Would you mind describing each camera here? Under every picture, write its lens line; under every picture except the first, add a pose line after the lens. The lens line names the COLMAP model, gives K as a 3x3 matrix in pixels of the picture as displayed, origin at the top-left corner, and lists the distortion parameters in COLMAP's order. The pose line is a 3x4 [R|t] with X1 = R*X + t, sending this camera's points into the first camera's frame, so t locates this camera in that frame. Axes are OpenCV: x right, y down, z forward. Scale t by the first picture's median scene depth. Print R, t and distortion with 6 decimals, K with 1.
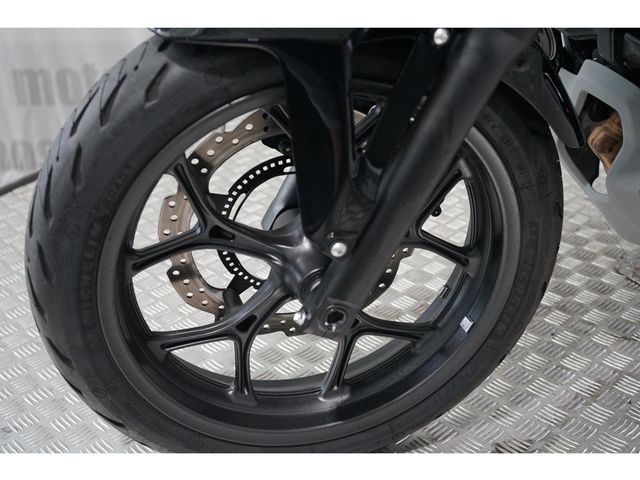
lens RADIAL K [[845.9, 0, 320.3], [0, 845.9, 241.7], [0, 0, 1]] dist [0.005762, 0.000000]
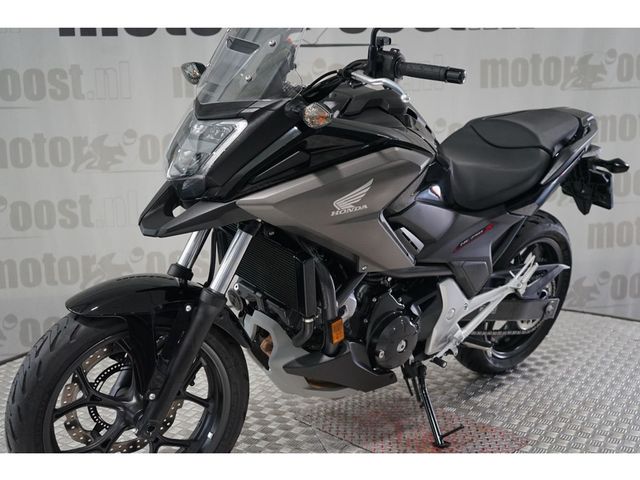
lens RADIAL K [[845.9, 0, 320.6], [0, 845.9, 241.0], [0, 0, 1]] dist [0.005762, 0.000000]
pose [[0.957731, -0.034727, 0.285562, -0.162855], [0.110589, 0.960848, -0.254049, 0.212414], [-0.265559, 0.274891, 0.924074, -1.256684]]
